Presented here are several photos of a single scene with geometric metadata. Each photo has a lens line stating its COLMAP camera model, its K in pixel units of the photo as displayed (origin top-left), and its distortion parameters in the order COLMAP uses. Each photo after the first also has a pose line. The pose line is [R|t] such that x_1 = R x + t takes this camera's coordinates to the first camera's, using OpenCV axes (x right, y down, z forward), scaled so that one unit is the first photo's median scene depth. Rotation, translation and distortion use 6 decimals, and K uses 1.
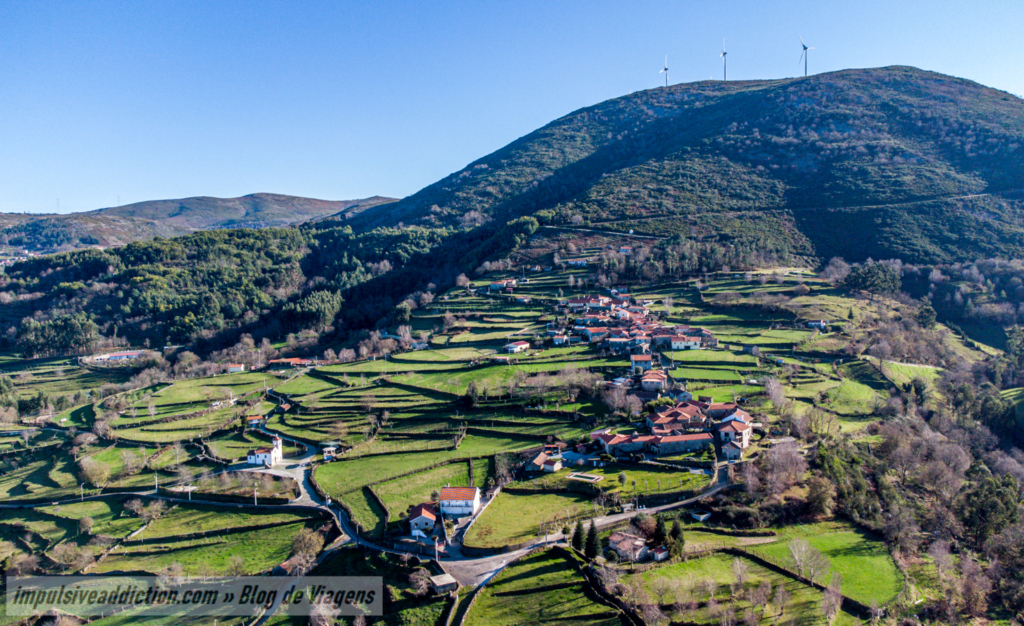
lens RADIAL K [[848.5, 0, 512.0], [0, 848.5, 313.0], [0, 0, 1]] dist [0.041186, -0.005297]
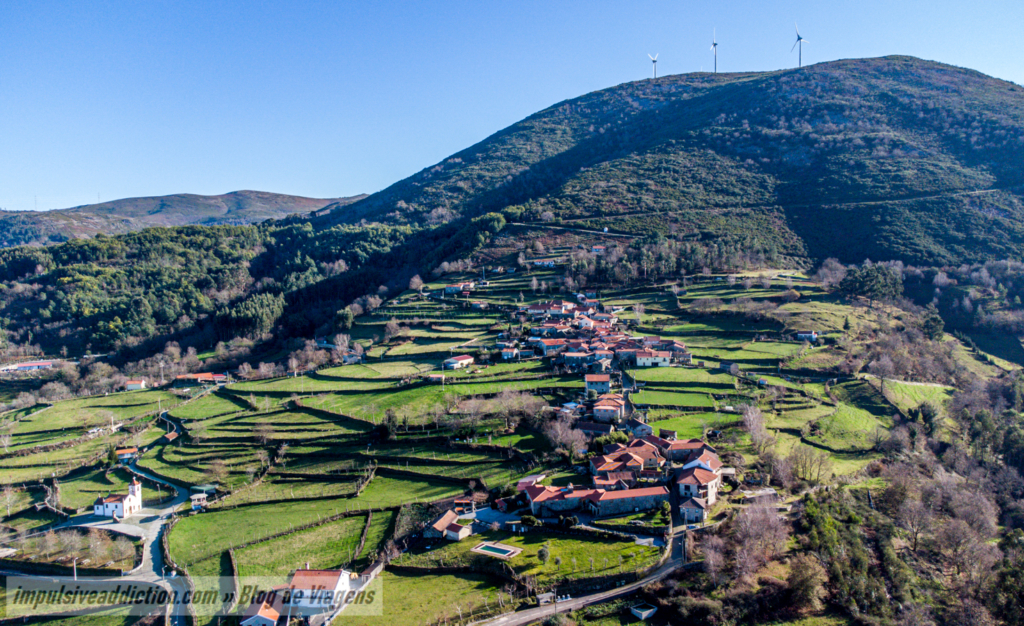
lens RADIAL K [[844.9, 0, 512.0], [0, 844.9, 313.0], [0, 0, 1]] dist [0.039189, 0.020711]
pose [[0.999990, 0.002664, 0.003579, 0.048118], [-0.002667, 0.999996, 0.000936, -0.008994], [-0.003577, -0.000946, 0.999993, 0.122829]]
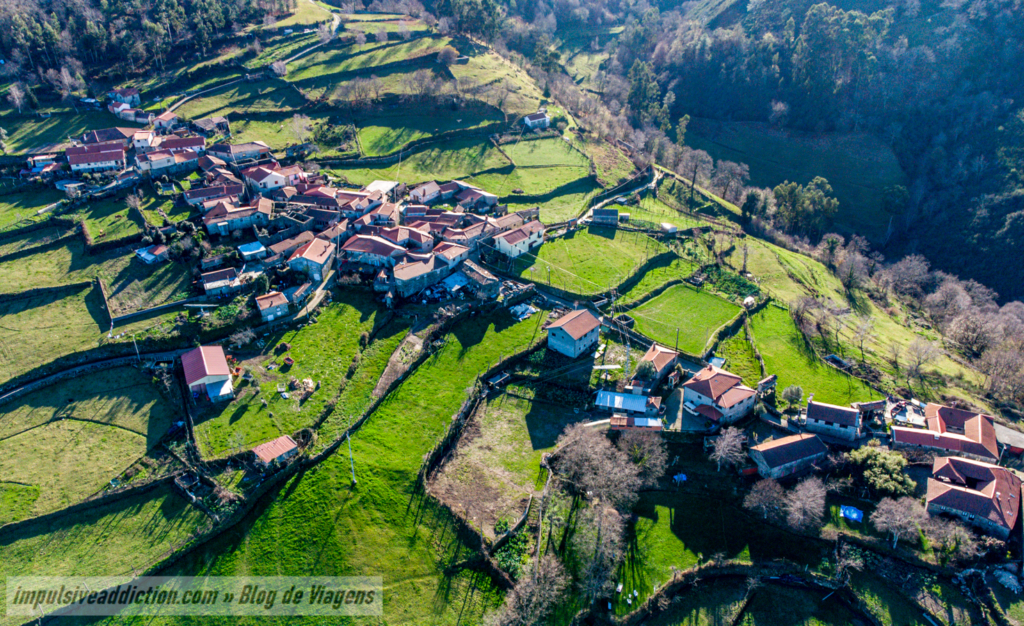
lens RADIAL K [[828.2, 0, 512.0], [0, 828.2, 313.0], [0, 0, 1]] dist [0.012992, 0.006322]
pose [[0.565793, -0.394795, 0.723889, -0.149419], [0.070256, 0.897812, 0.434738, -0.116701], [-0.821549, -0.195114, 0.535713, 0.581246]]
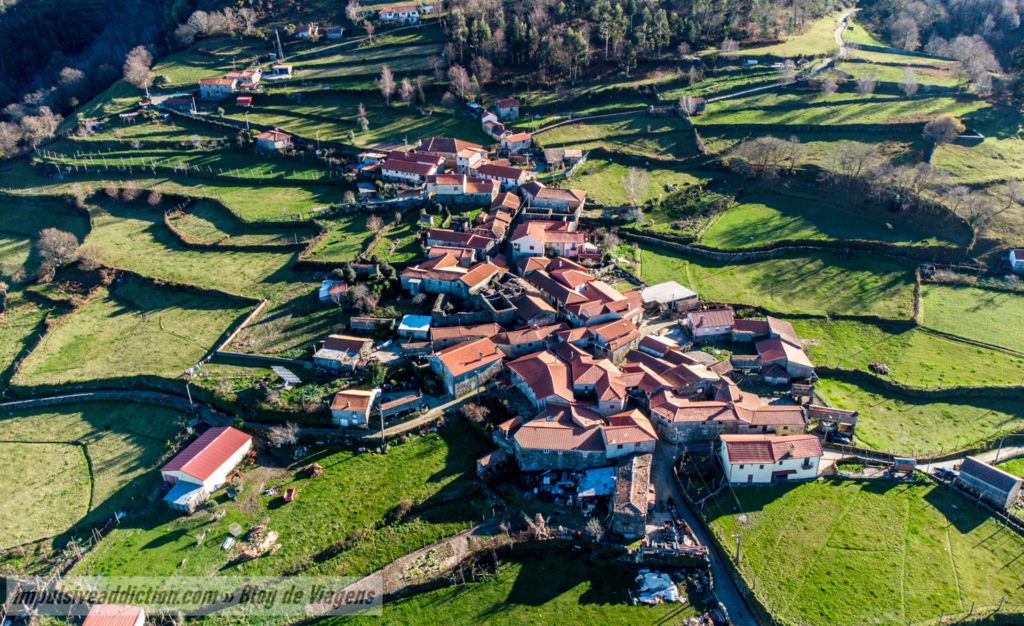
lens RADIAL K [[844.9, 0, 512.0], [0, 844.9, 313.0], [0, 0, 1]] dist [0.039189, 0.020711]
pose [[0.981873, -0.083037, 0.170382, 0.054644], [0.013088, 0.926483, 0.376108, -0.100582], [-0.189087, -0.367060, 0.910776, 0.613692]]
